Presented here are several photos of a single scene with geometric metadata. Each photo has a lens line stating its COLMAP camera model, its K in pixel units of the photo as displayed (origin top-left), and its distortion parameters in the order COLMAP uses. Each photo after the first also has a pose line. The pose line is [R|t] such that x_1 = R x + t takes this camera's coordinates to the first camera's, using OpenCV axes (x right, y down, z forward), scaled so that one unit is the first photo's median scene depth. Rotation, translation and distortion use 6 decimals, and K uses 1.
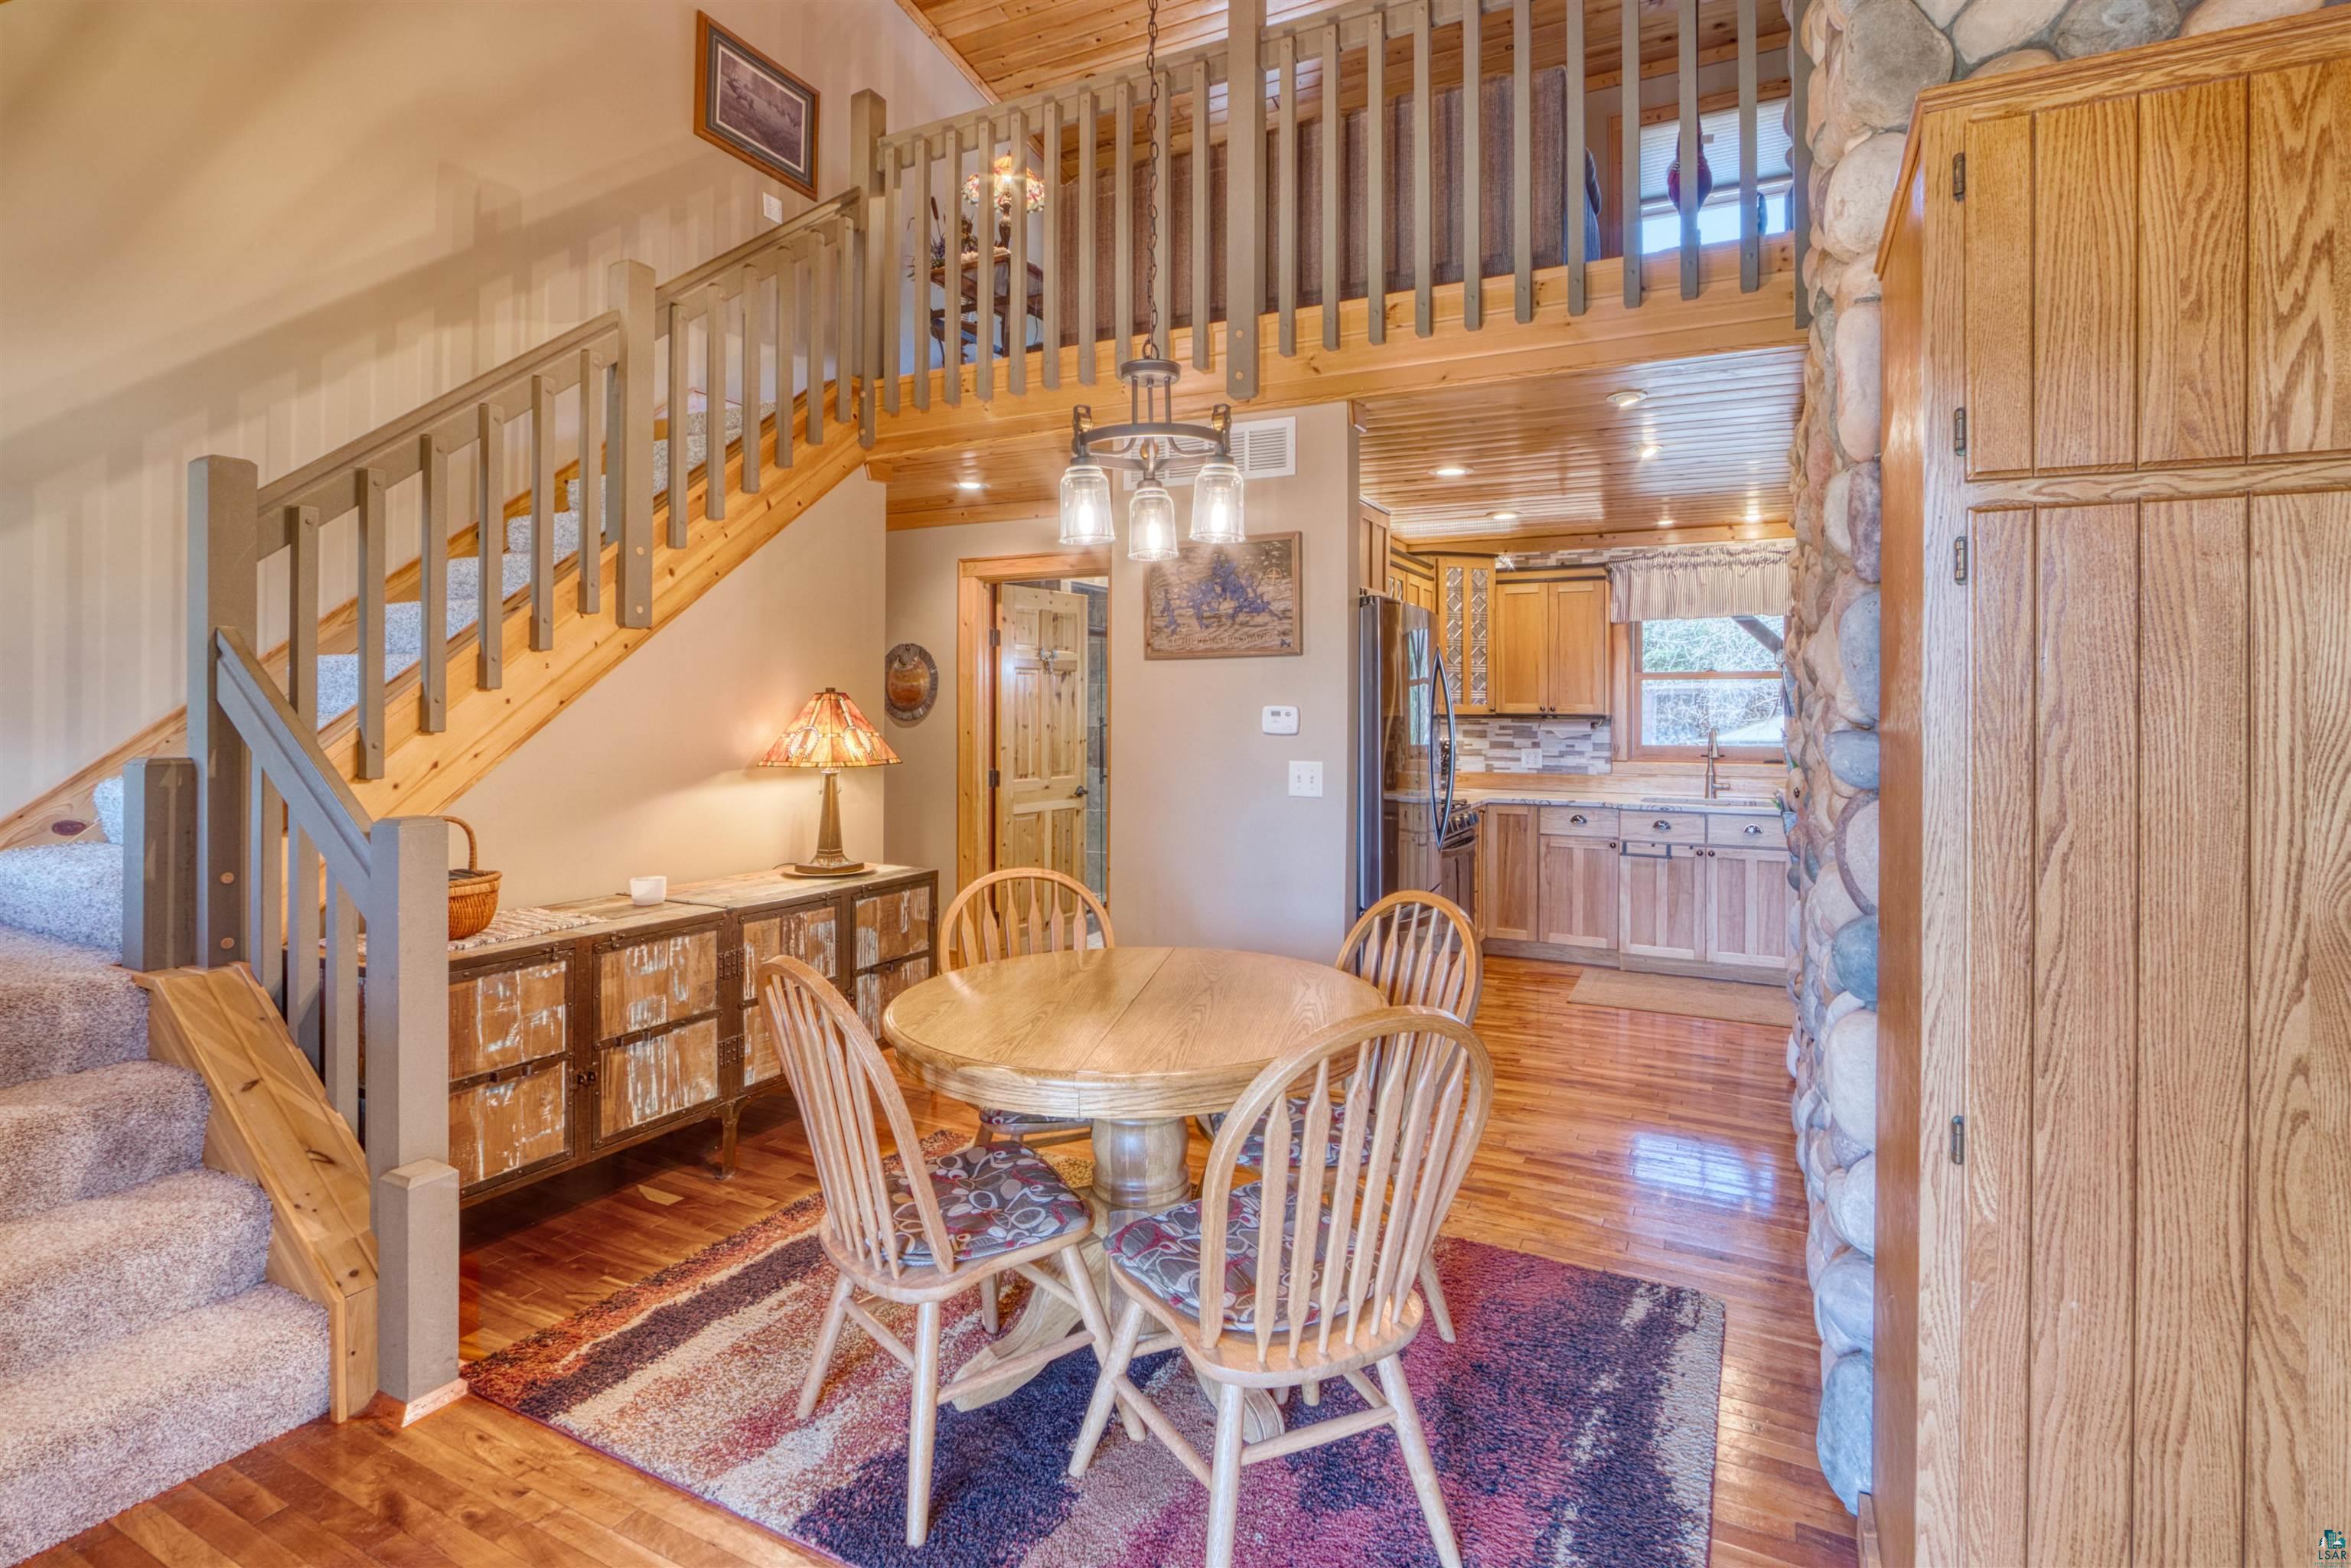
lens RADIAL K [[1119.9, 0, 1212.6], [0, 1119.9, 702.2], [0, 0, 1]] dist [0.013423, 0.000652]
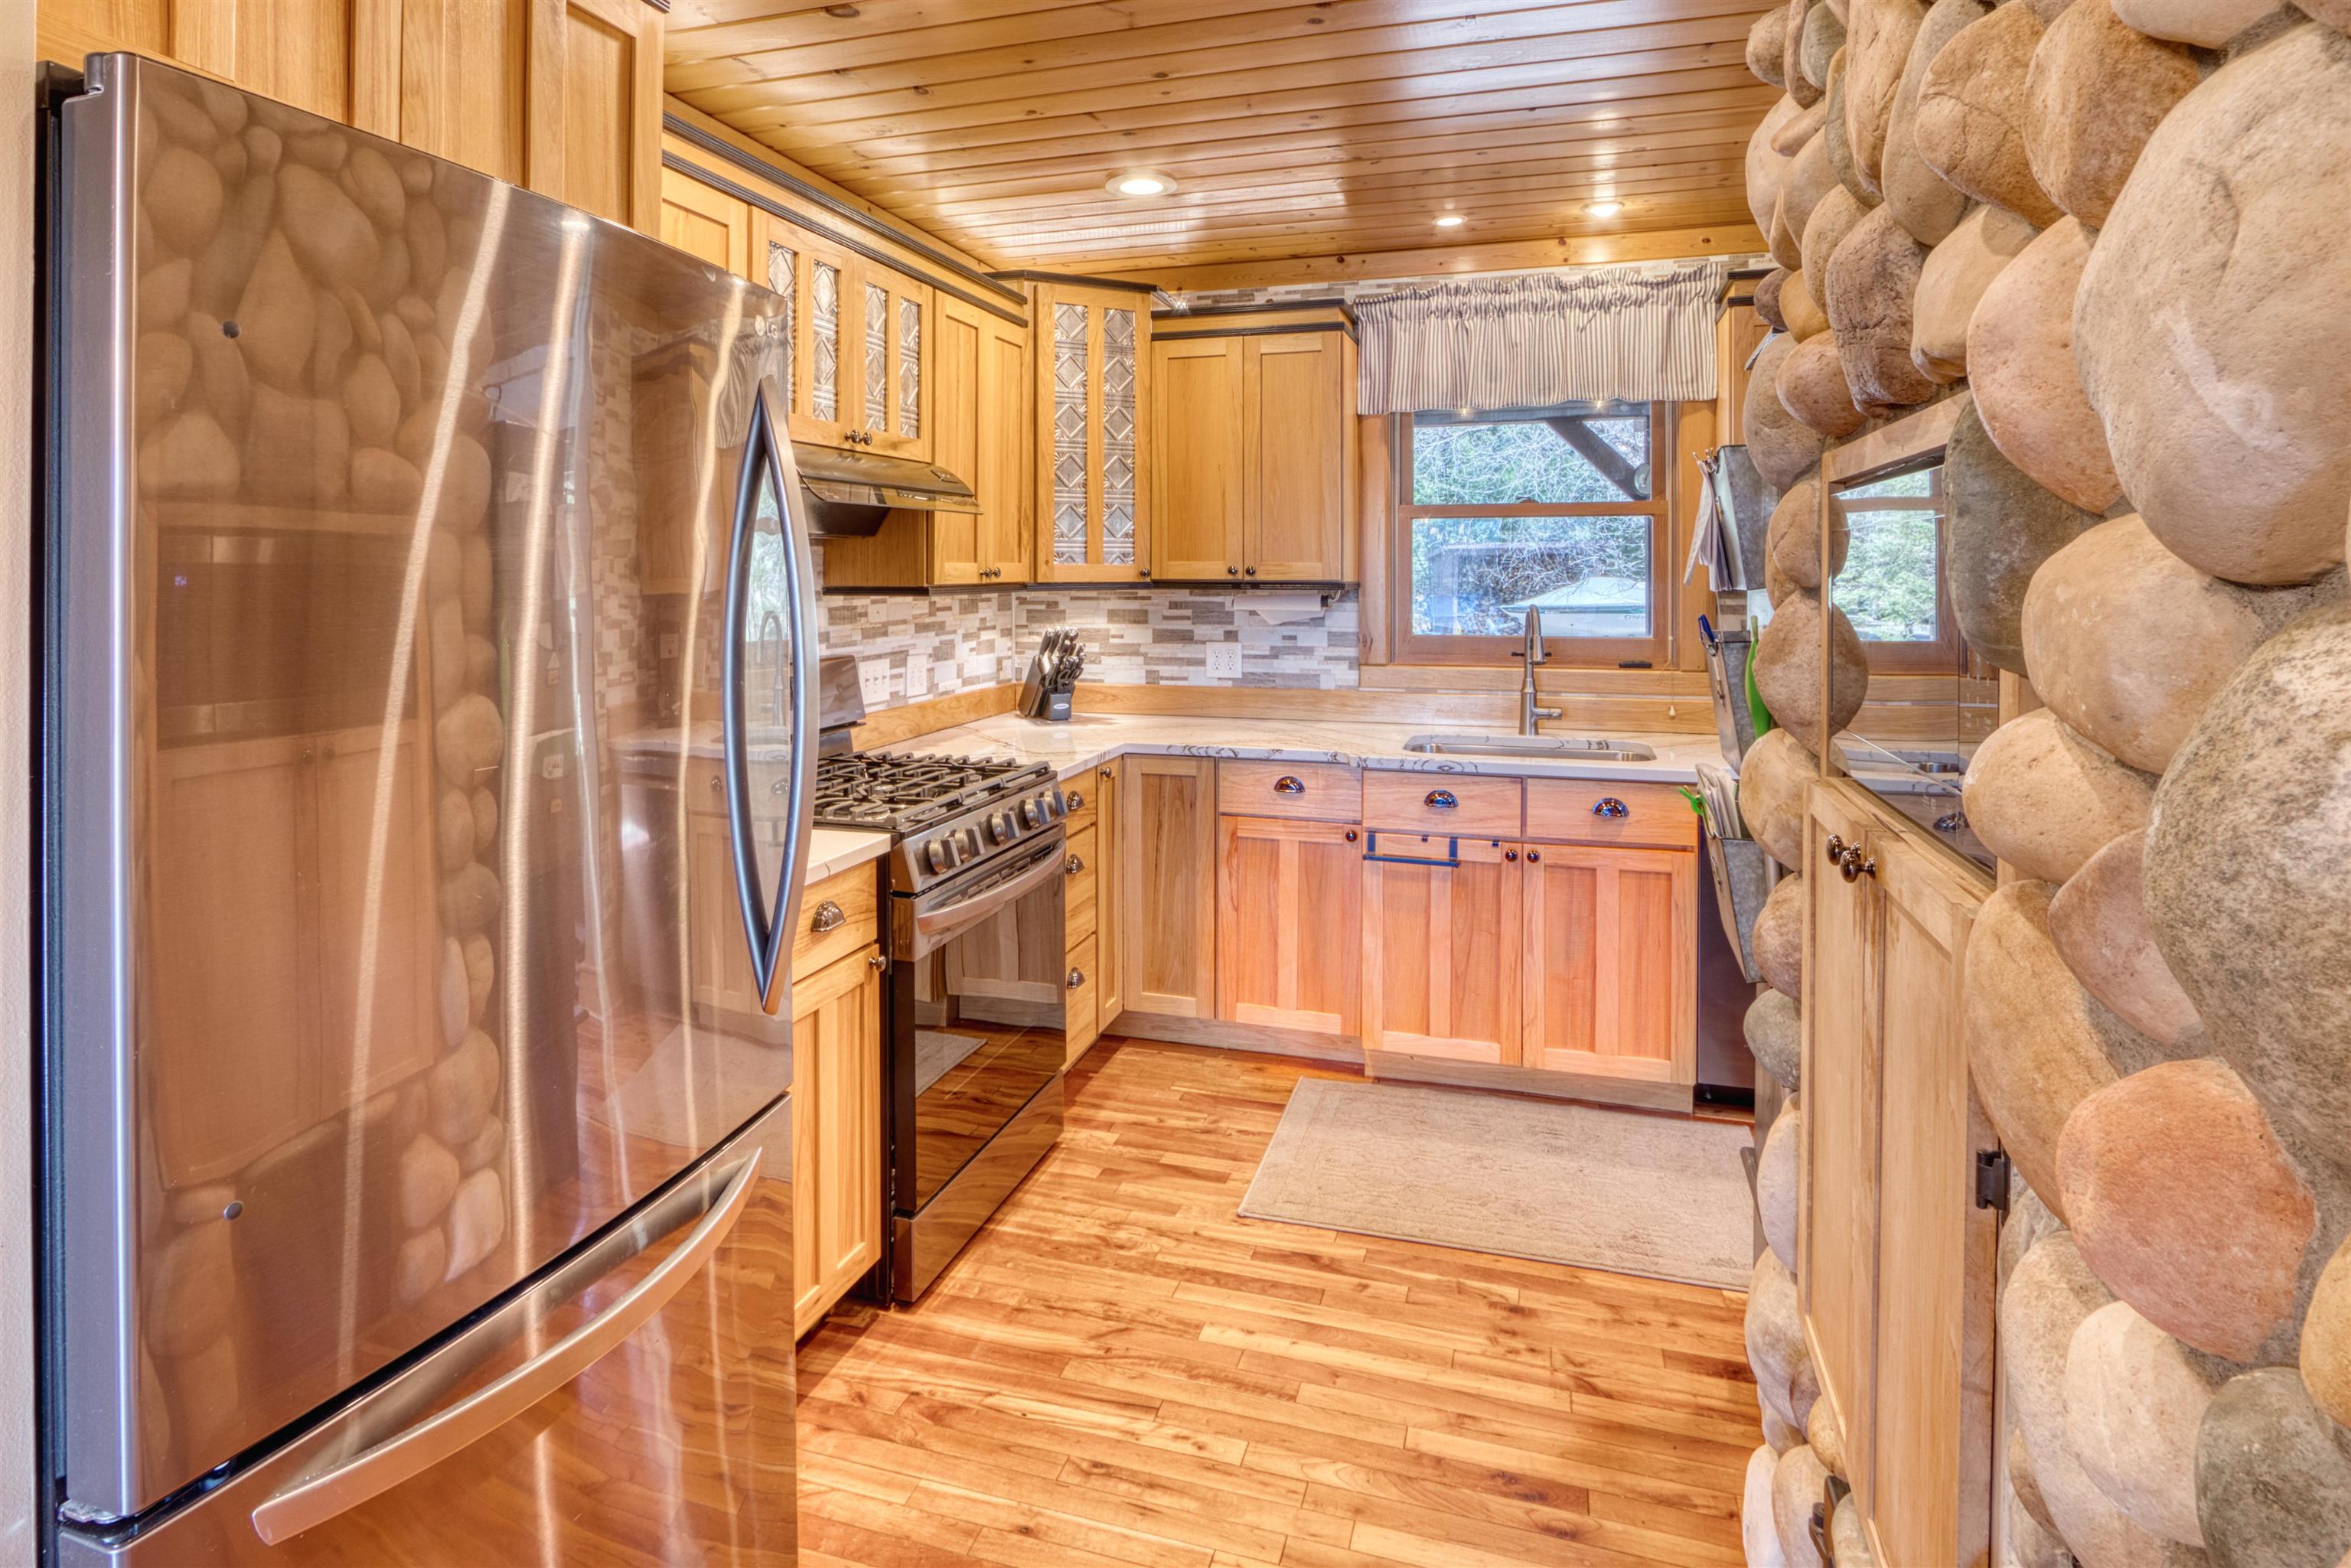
lens RADIAL K [[1260.0, 0, 1173.7], [0, 1260.0, 574.0], [0, 0, 1]] dist [0.004304, 0.001714]
pose [[0.988141, -0.004298, 0.153490, 0.173645], [0.003199, 0.999967, 0.007411, 0.002723], [-0.153517, -0.006833, 0.988122, 0.408461]]
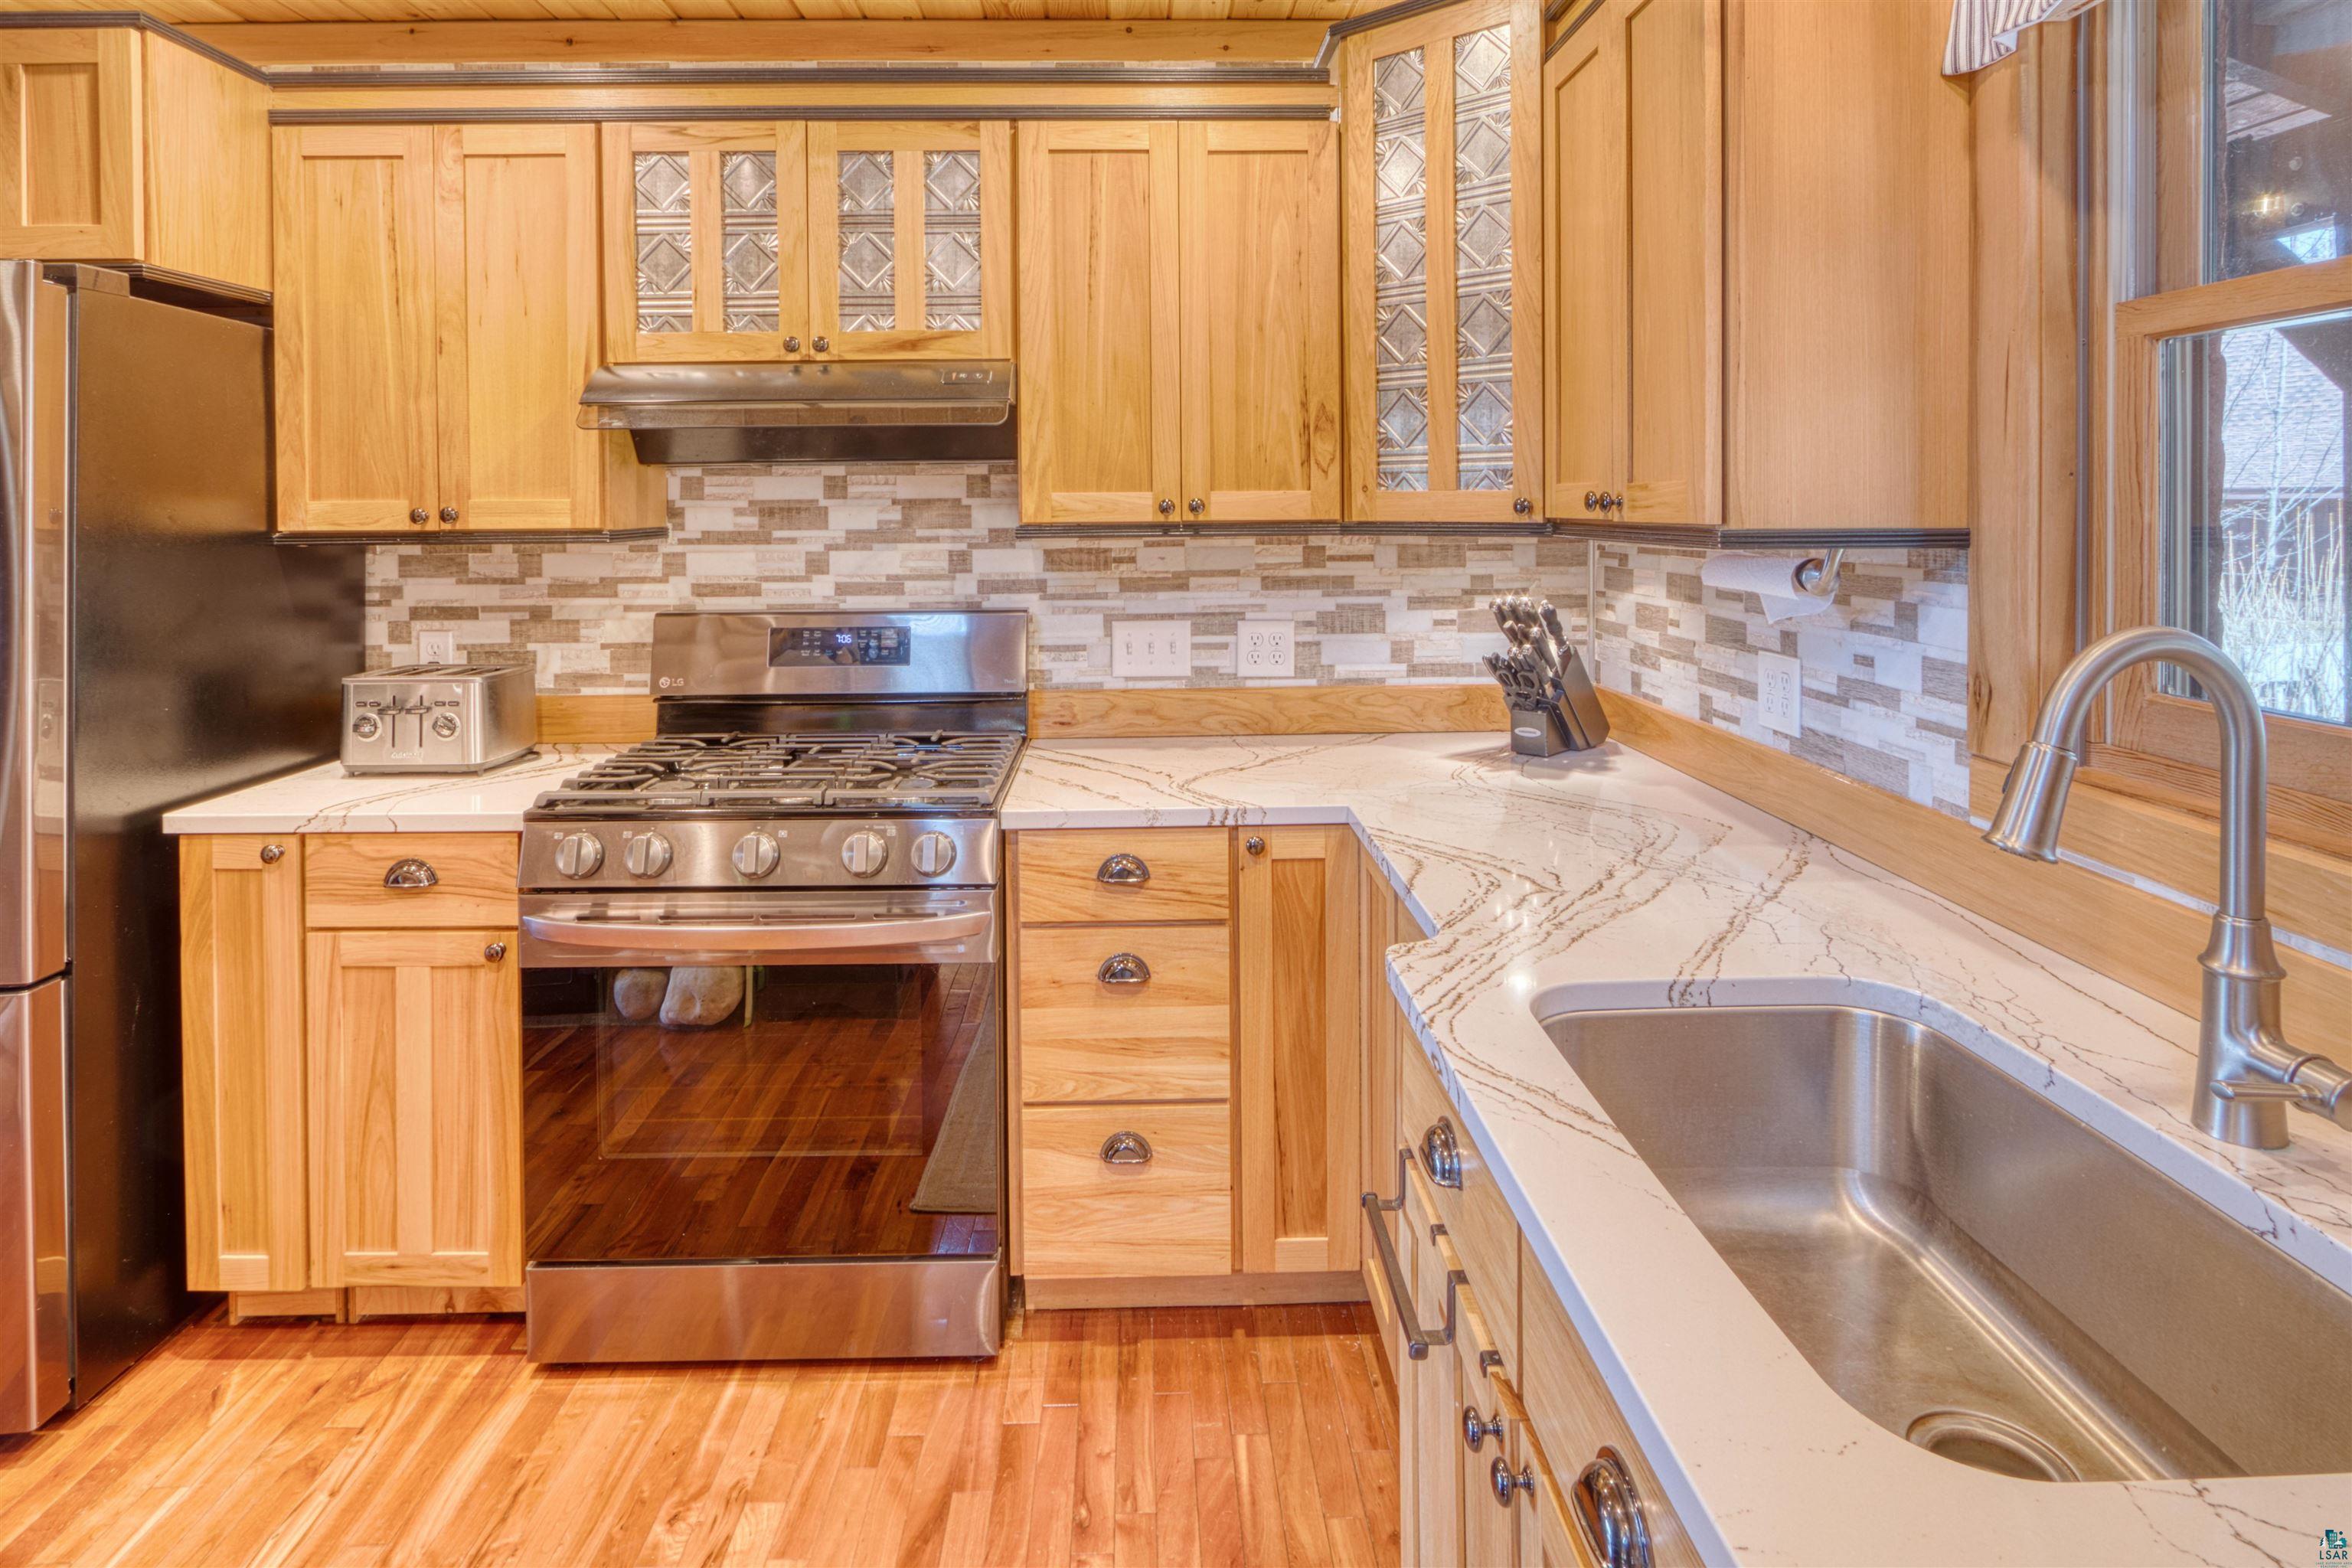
lens RADIAL K [[1260.6, 0, 1136.3], [0, 1260.6, 526.0], [0, 0, 1]] dist [0.004304, 0.001714]
pose [[0.452348, 0.008981, -0.891797, 0.504177], [0.010719, 0.999822, 0.015506, 0.005921], [0.891777, -0.016574, 0.452171, 0.781314]]
